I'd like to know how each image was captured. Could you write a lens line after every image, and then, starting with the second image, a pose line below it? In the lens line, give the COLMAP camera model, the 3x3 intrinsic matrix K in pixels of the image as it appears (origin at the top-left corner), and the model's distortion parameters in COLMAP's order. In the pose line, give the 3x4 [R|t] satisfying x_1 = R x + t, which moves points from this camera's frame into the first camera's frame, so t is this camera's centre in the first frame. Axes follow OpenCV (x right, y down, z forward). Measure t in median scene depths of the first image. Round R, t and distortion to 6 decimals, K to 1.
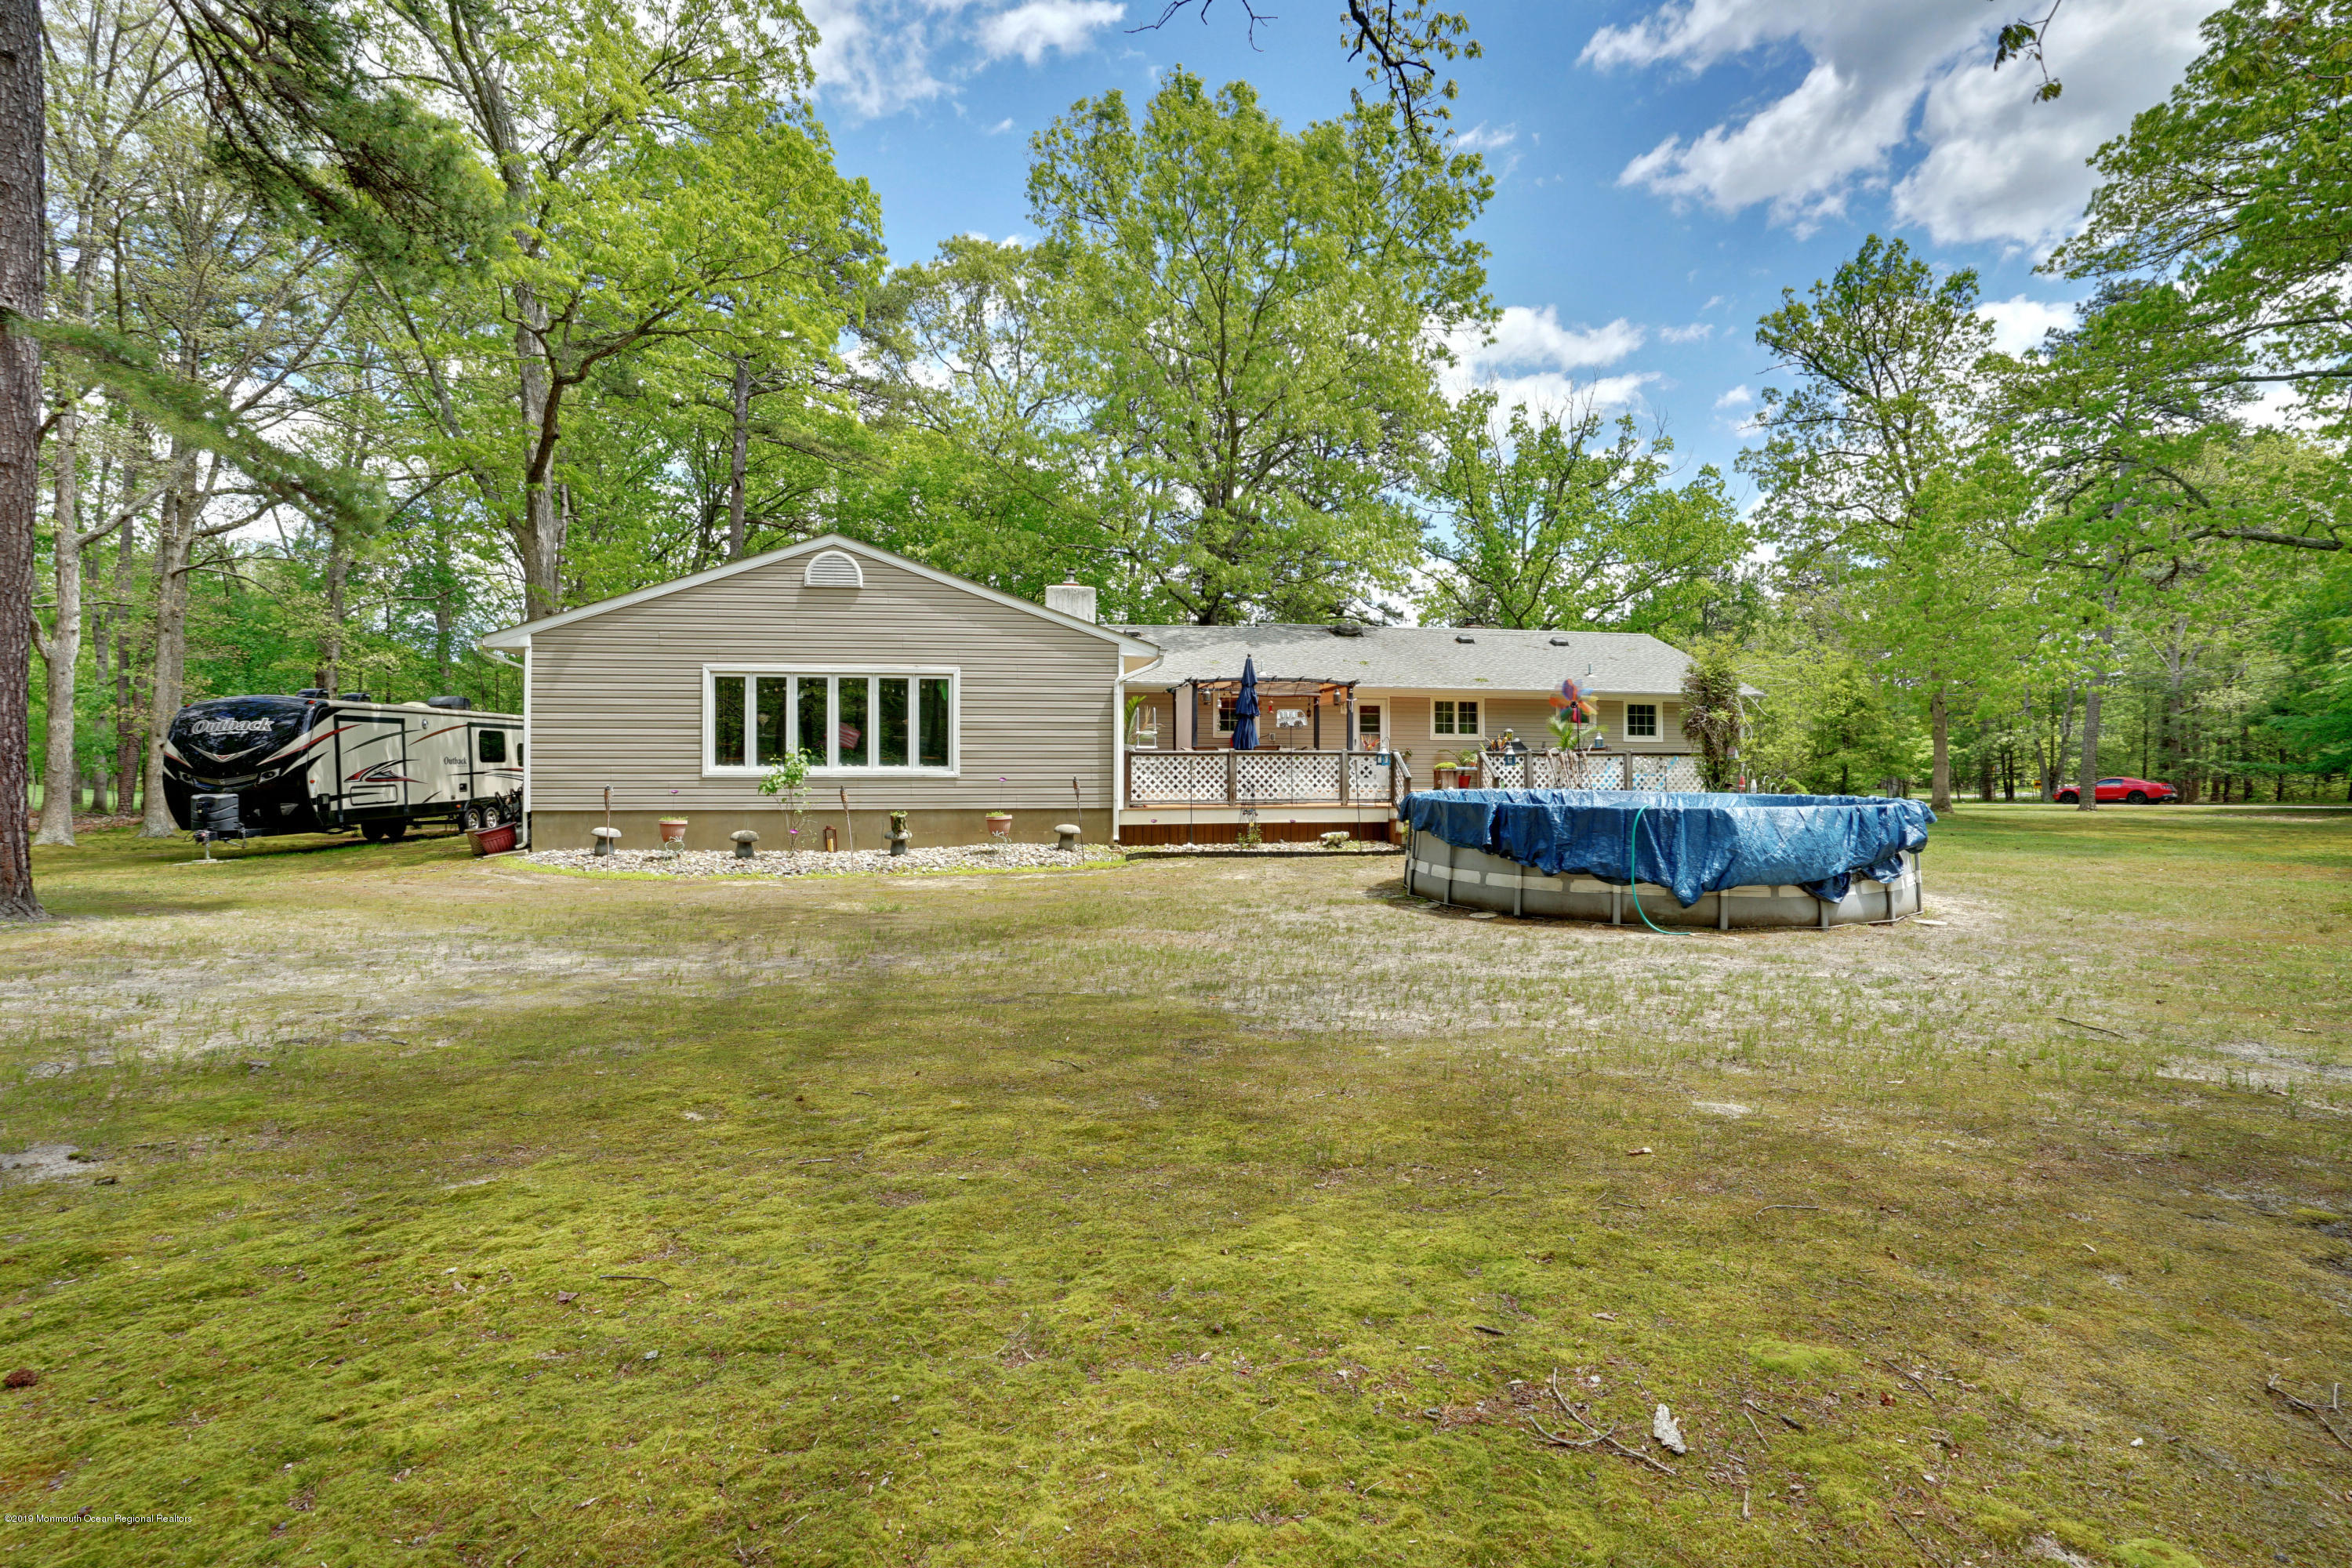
lens RADIAL K [[1086.1, 0, 1180.0], [0, 1086.1, 776.9], [0, 0, 1]] dist [-0.056626, 0.022971]
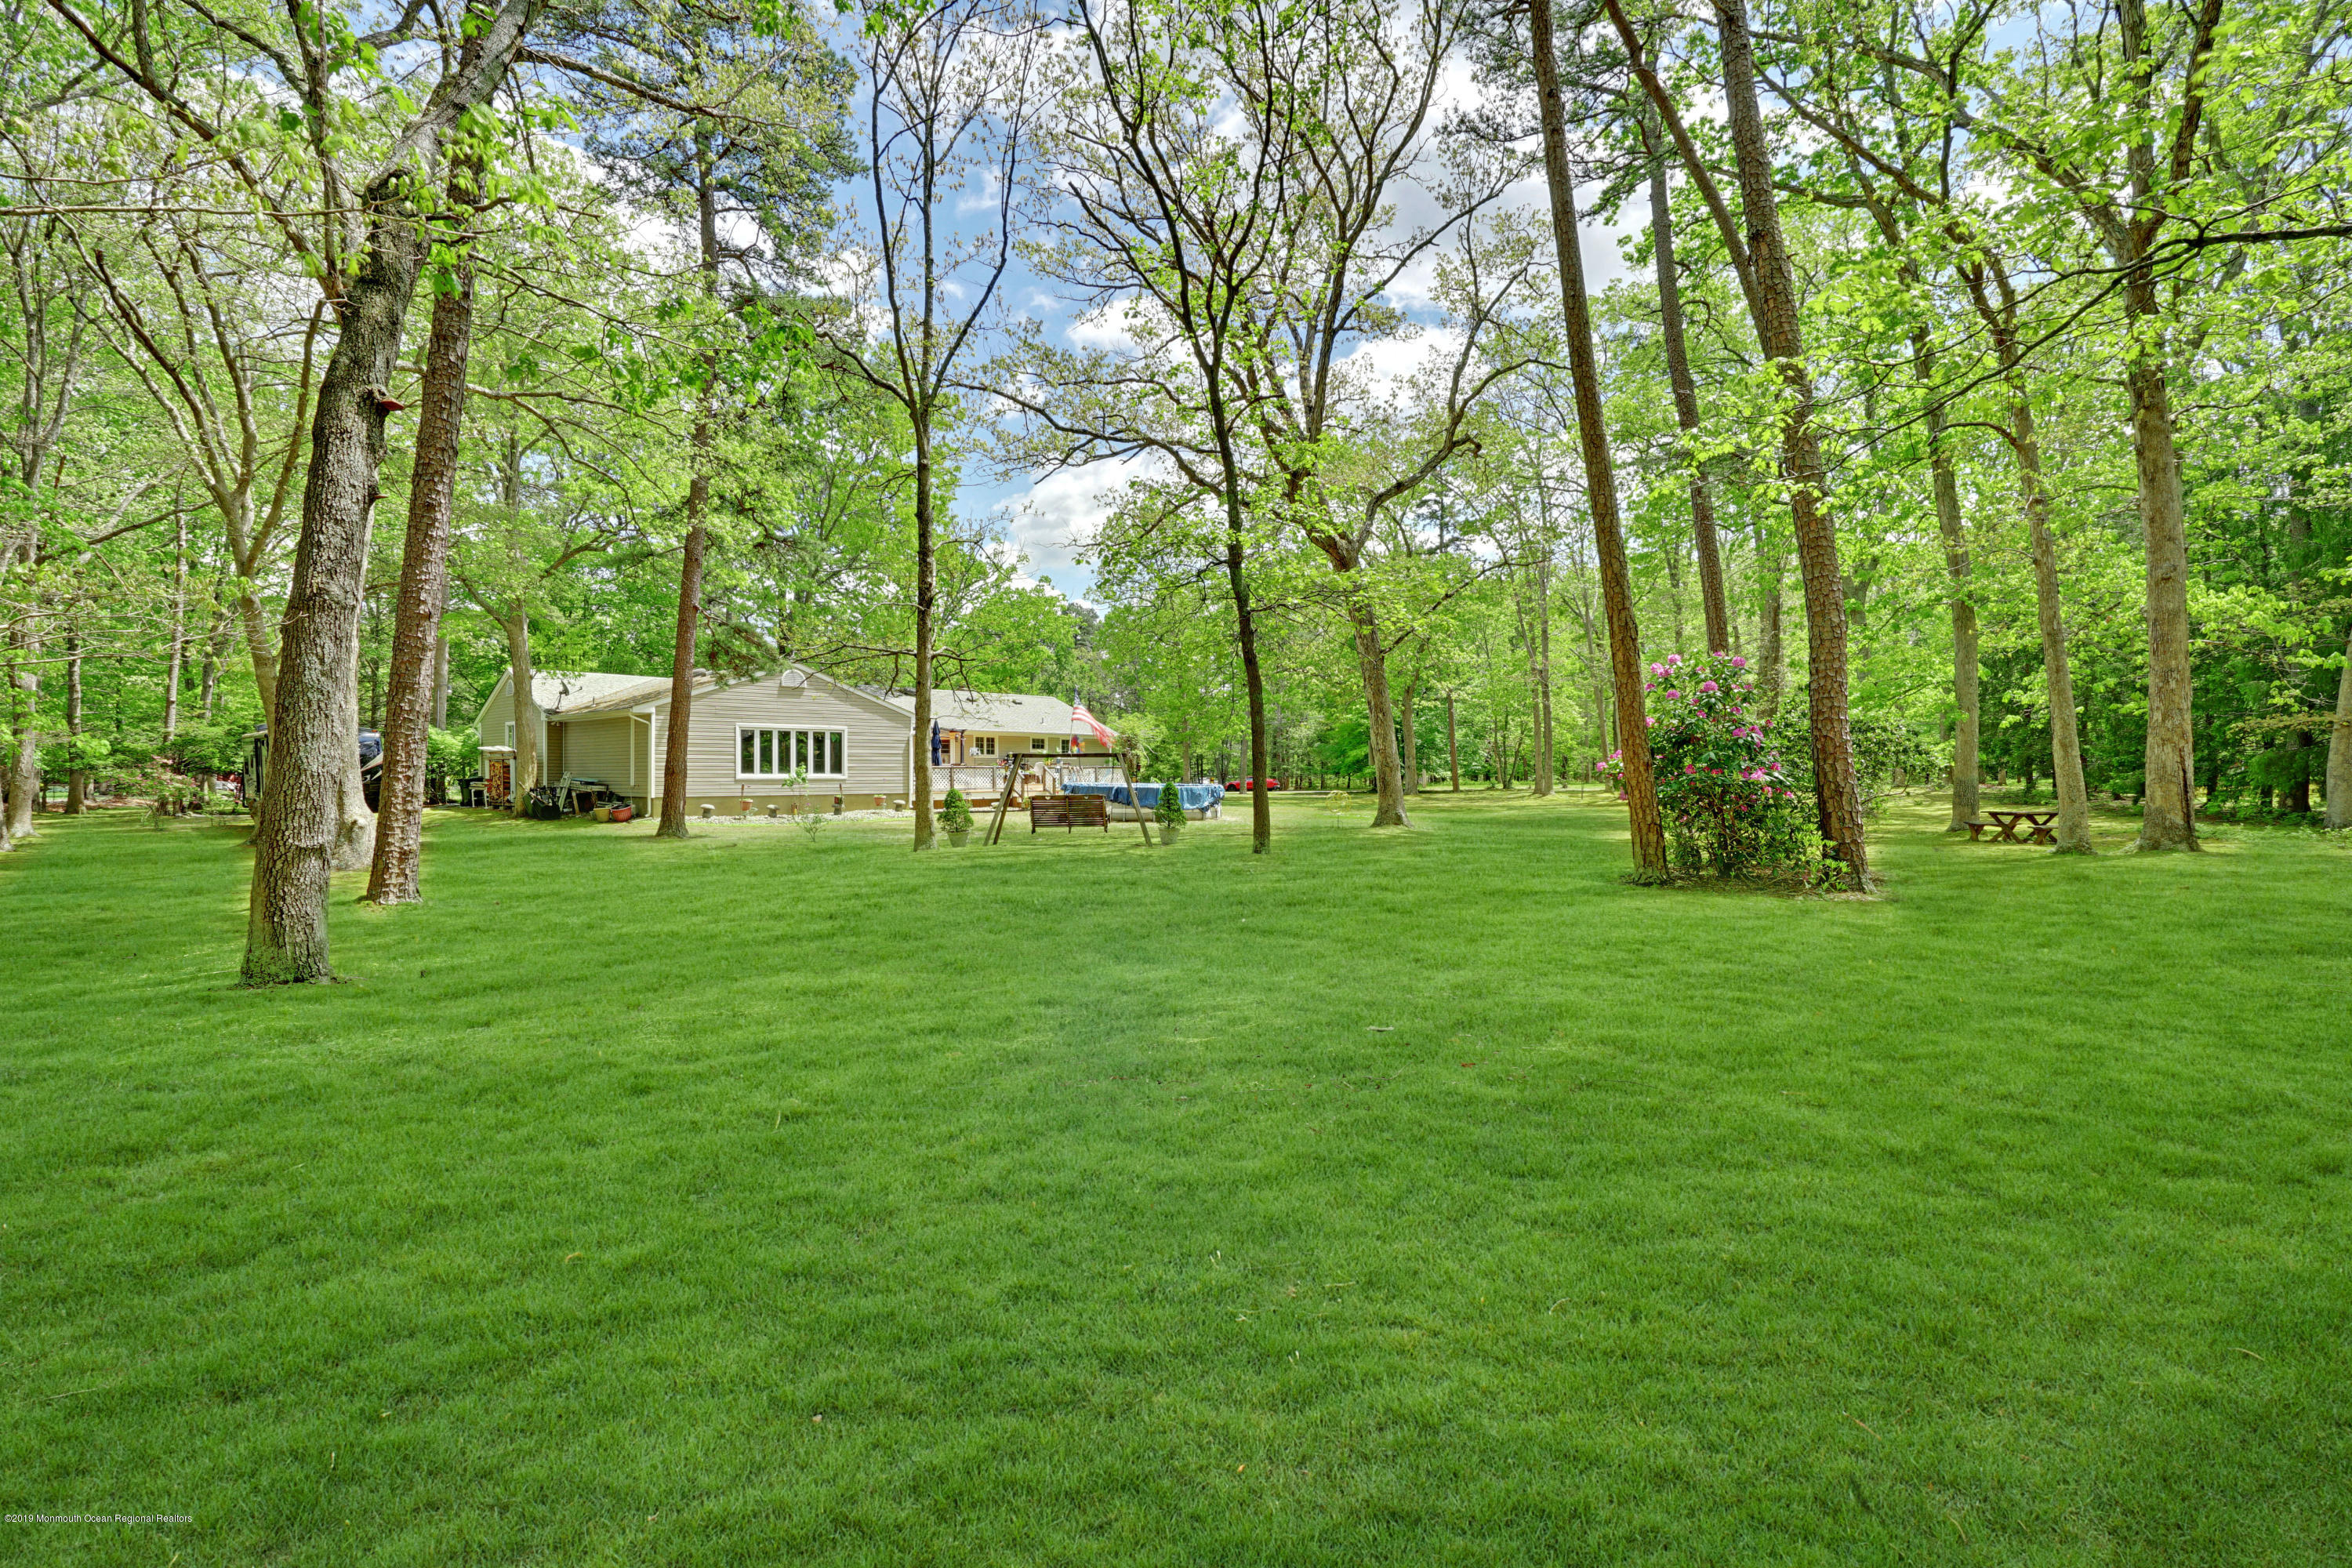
lens RADIAL K [[1086.1, 0, 1180.0], [0, 1086.1, 776.9], [0, 0, 1]] dist [-0.056626, 0.022971]
pose [[0.785433, -0.003160, 0.618938, -1.018133], [0.003621, 0.999993, 0.000512, -0.002493], [-0.618936, 0.001839, 0.785439, -1.073598]]
